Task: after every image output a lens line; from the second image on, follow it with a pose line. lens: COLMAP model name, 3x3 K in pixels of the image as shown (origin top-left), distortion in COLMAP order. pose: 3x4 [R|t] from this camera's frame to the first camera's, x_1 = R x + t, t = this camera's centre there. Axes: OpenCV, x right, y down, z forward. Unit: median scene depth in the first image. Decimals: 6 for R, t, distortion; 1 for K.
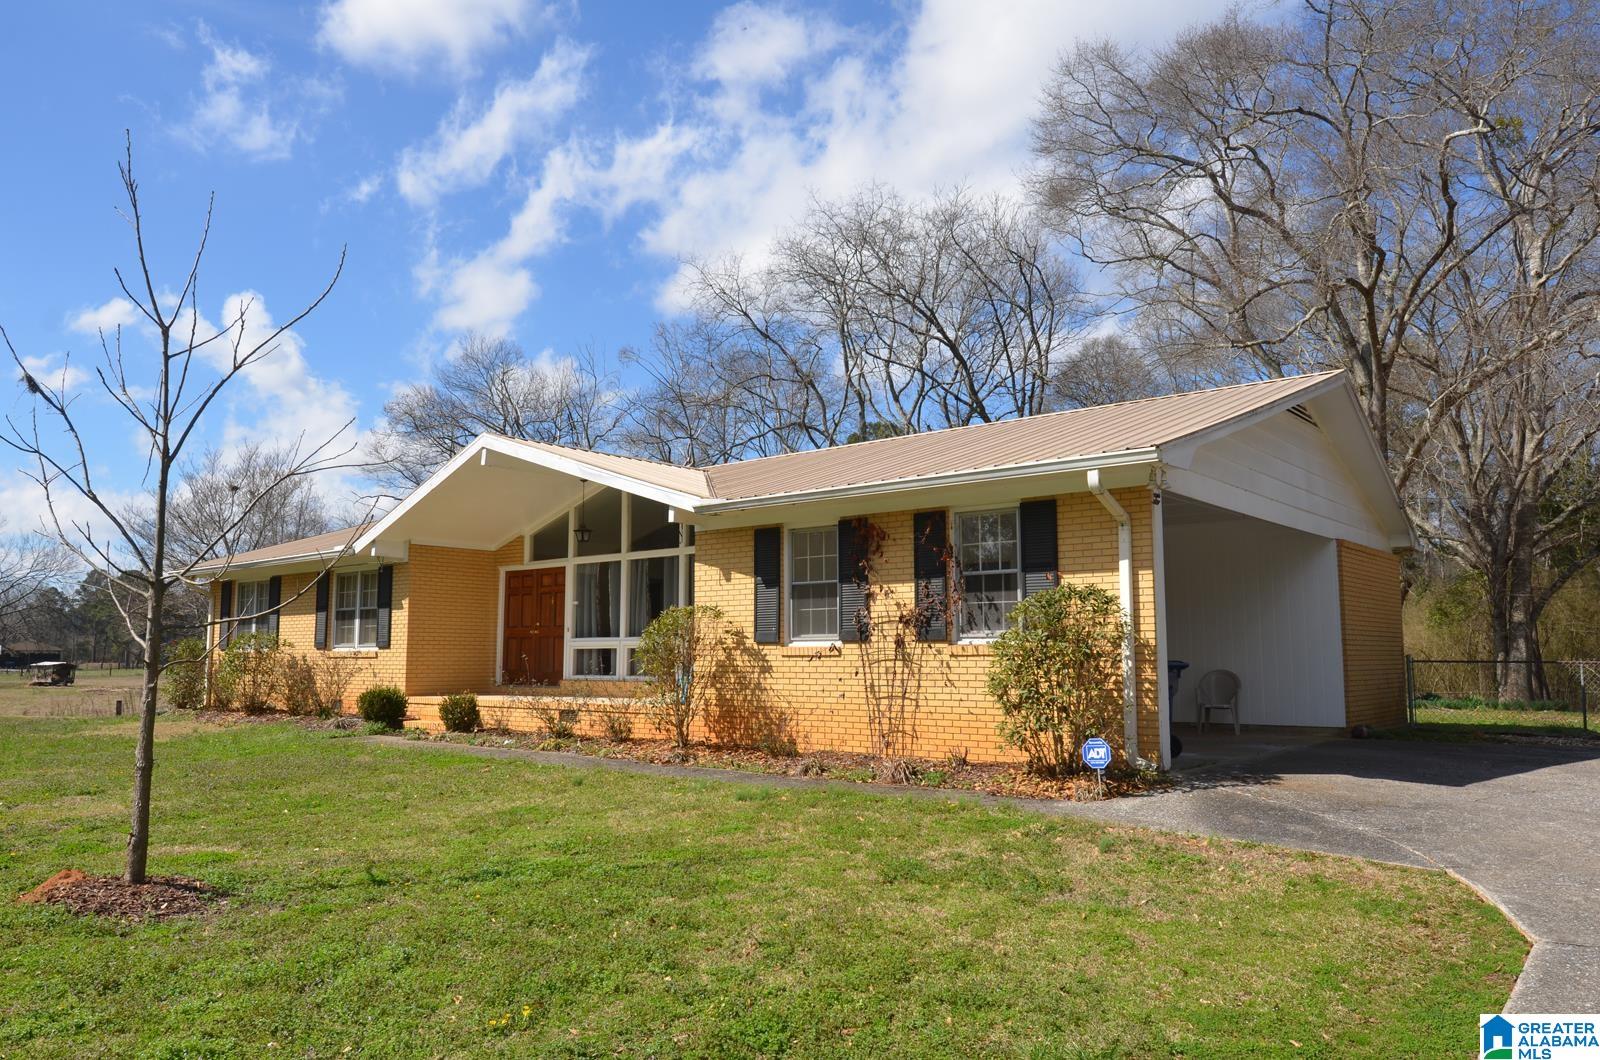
lens RADIAL K [[1135.7, 0, 800.0], [0, 1135.7, 530.0], [0, 0, 1]] dist [0.006847, -0.061155]
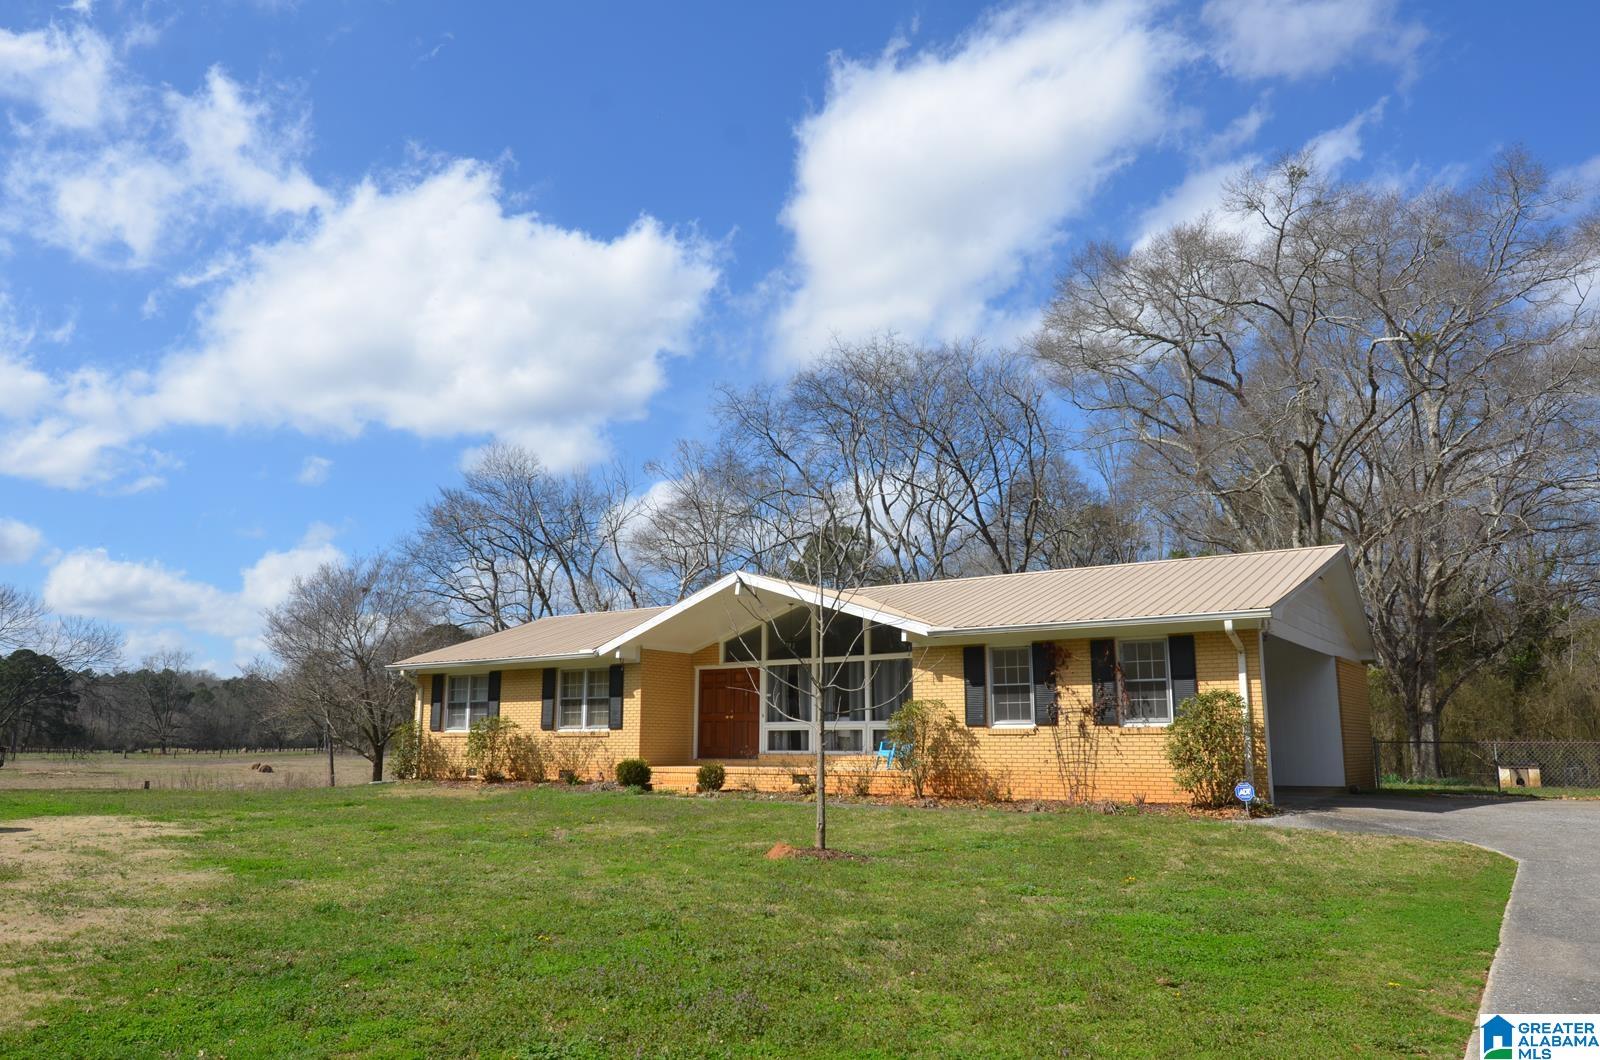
lens RADIAL K [[1135.7, 0, 800.0], [0, 1135.7, 530.0], [0, 0, 1]] dist [0.006847, -0.061155]
pose [[0.996038, 0.020345, 0.086569, -0.362890], [-0.013764, 0.997016, -0.075955, -0.035280], [-0.087856, 0.074463, 0.993346, -0.424795]]
